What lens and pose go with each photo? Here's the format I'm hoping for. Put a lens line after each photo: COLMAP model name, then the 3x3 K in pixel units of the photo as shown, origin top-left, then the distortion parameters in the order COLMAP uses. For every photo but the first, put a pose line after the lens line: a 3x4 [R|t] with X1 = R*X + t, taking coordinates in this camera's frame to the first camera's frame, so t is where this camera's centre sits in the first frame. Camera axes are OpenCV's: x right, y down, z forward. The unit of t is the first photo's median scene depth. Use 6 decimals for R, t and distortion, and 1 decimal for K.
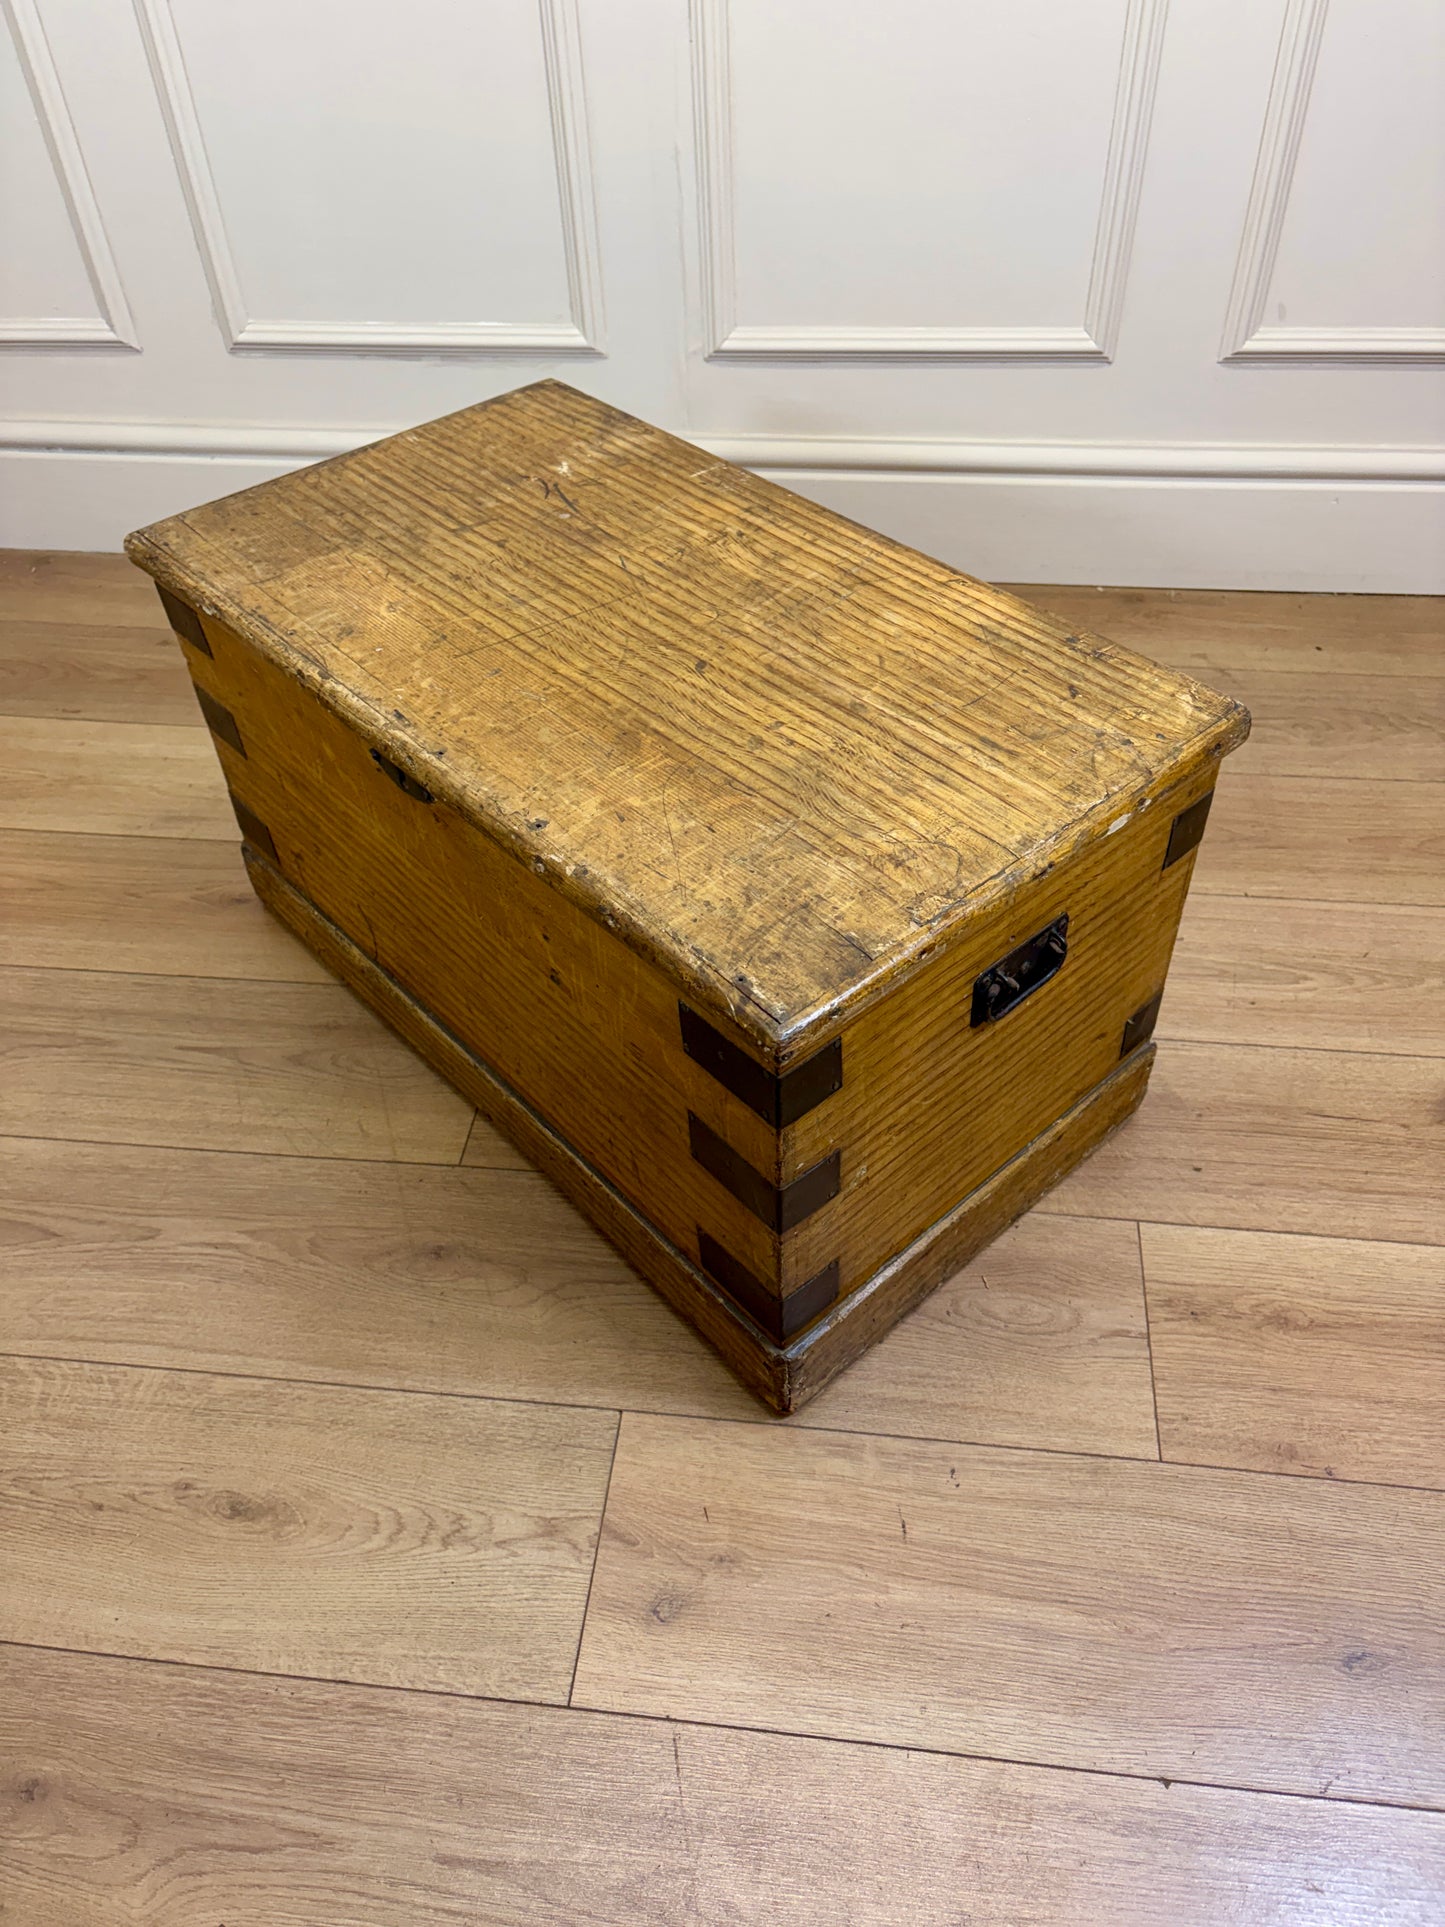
lens RADIAL K [[1456.1, 0, 726.9], [0, 1456.1, 933.2], [0, 0, 1]] dist [0.012501, -0.009075]
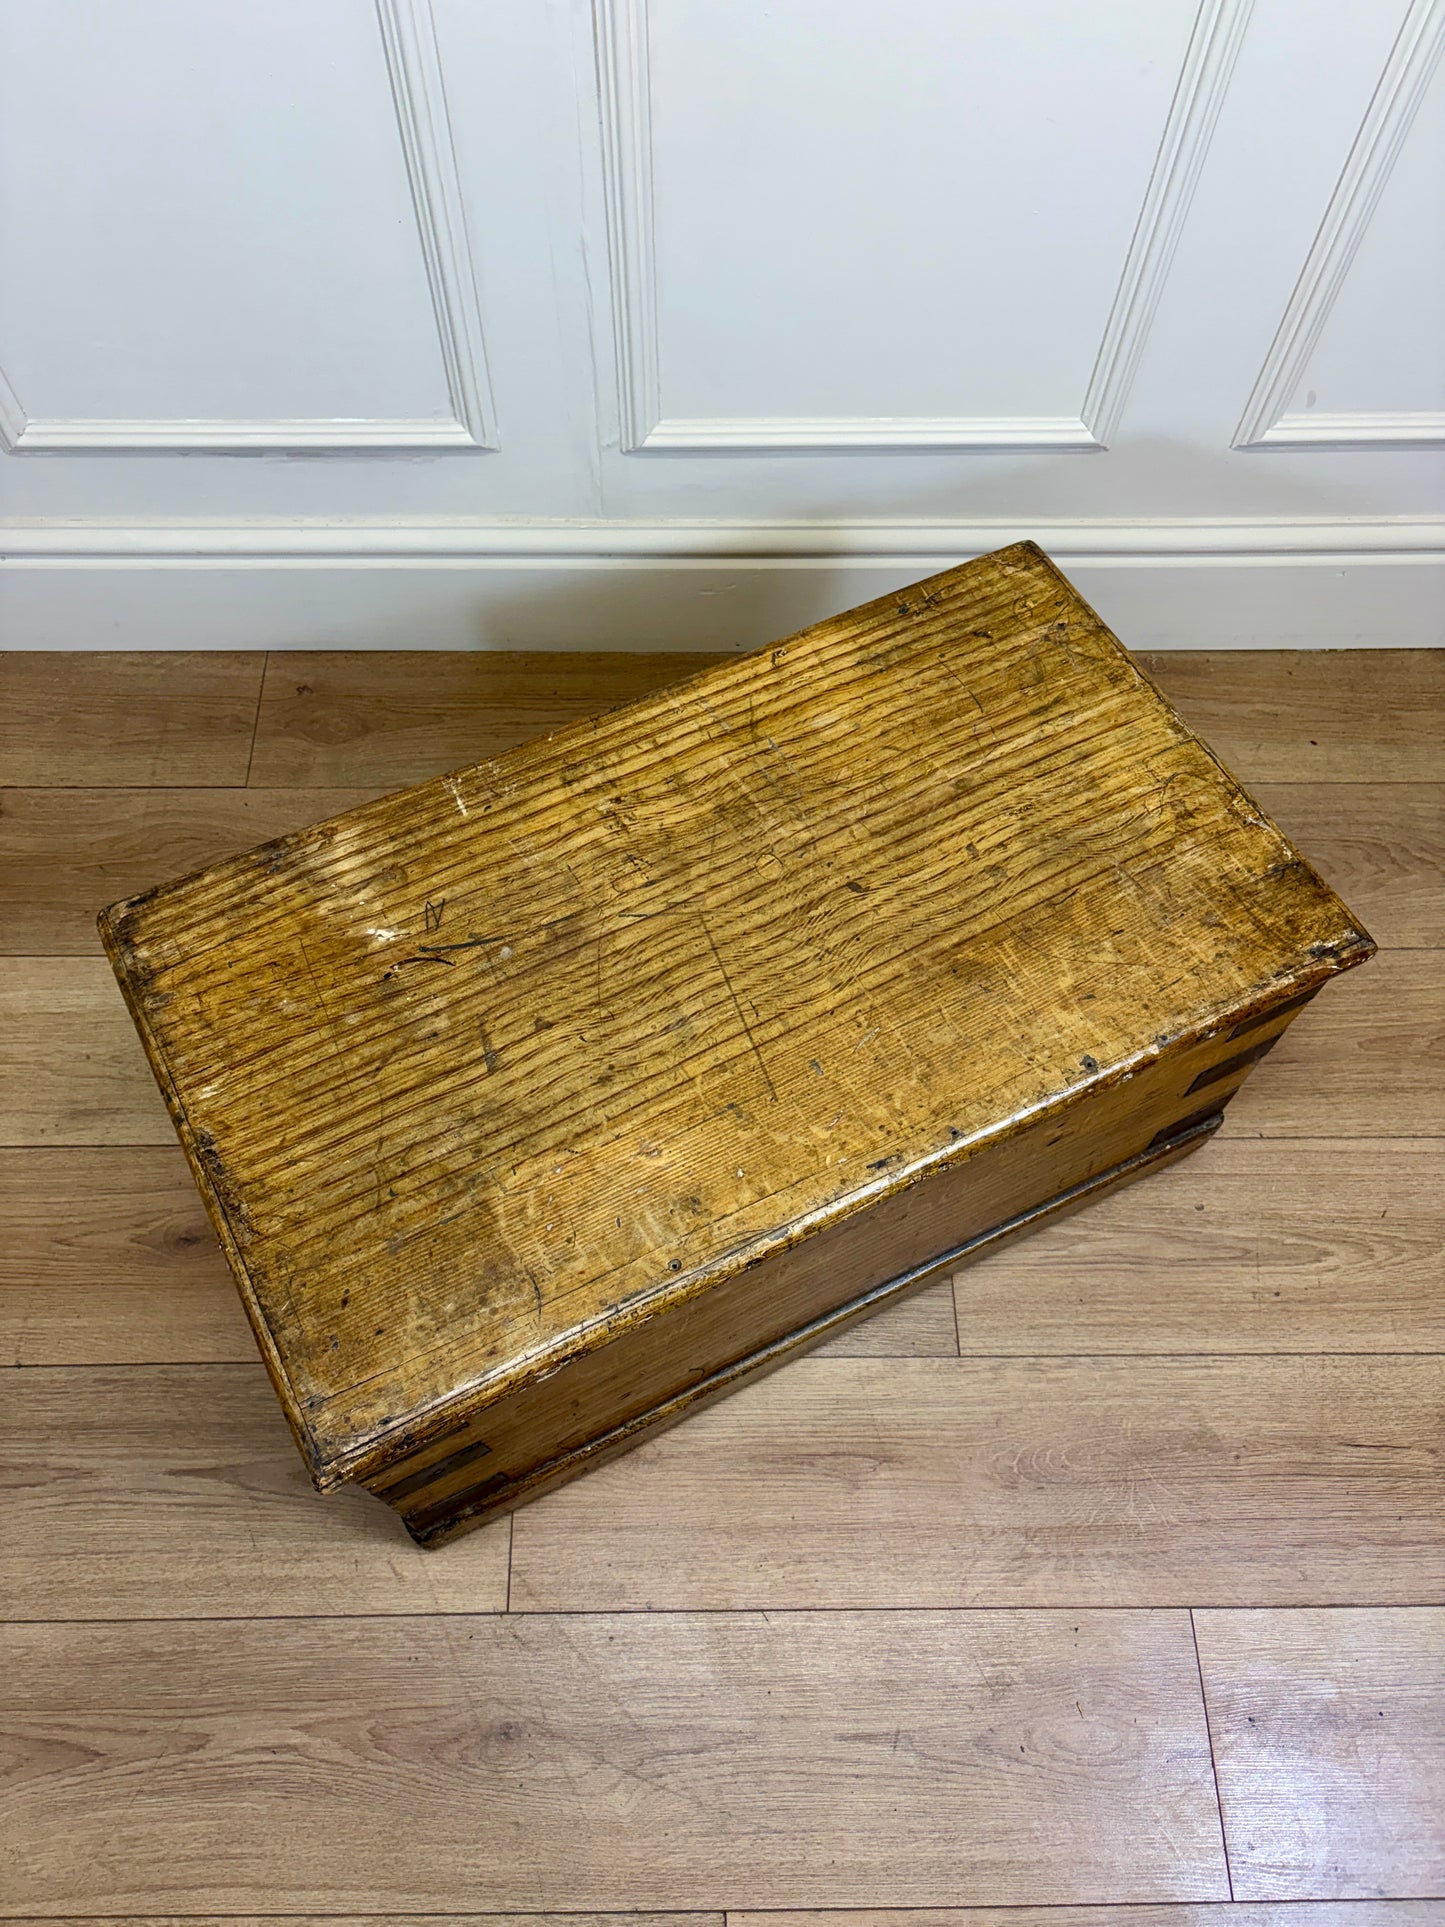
lens RADIAL K [[1439.4, 0, 720.0], [0, 1439.4, 940.9], [0, 0, 1]] dist [0.080173, -0.093915]
pose [[0.990594, -0.093556, 0.099854, -0.101641], [0.057629, 0.947117, 0.315670, -0.573125], [-0.124107, -0.306946, 0.943600, 0.208313]]
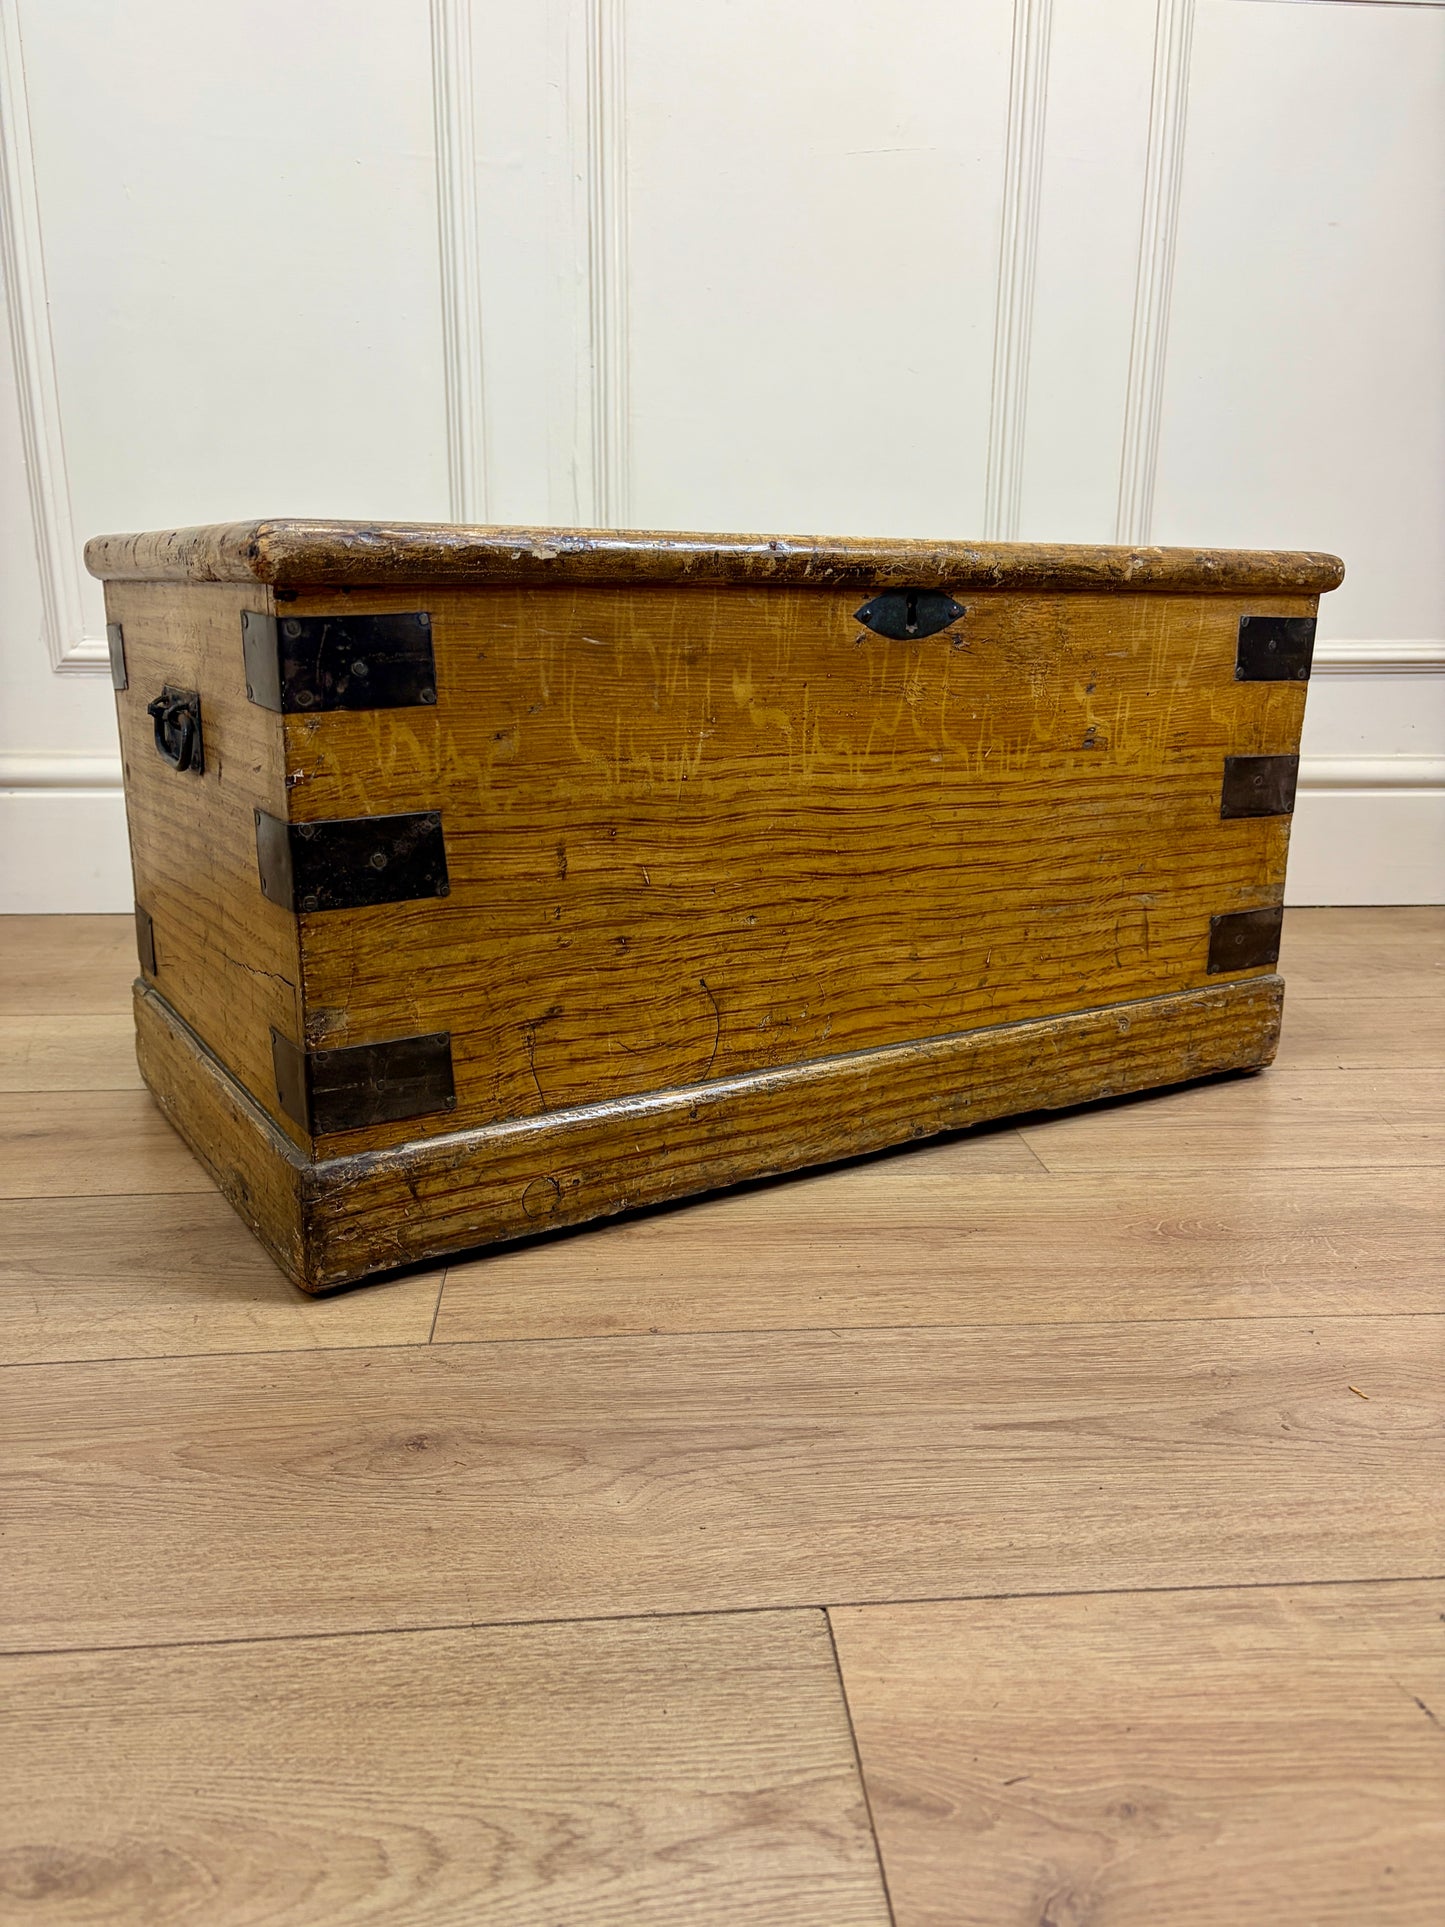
lens RADIAL K [[1417.8, 0, 727.1], [0, 1417.8, 974.6], [0, 0, 1]] dist [0.087706, -0.111102]
pose [[0.978672, -0.012849, 0.205027, -0.187673], [0.106496, 0.885192, -0.452873, 0.315677], [-0.175669, 0.465049, 0.867681, 0.390422]]
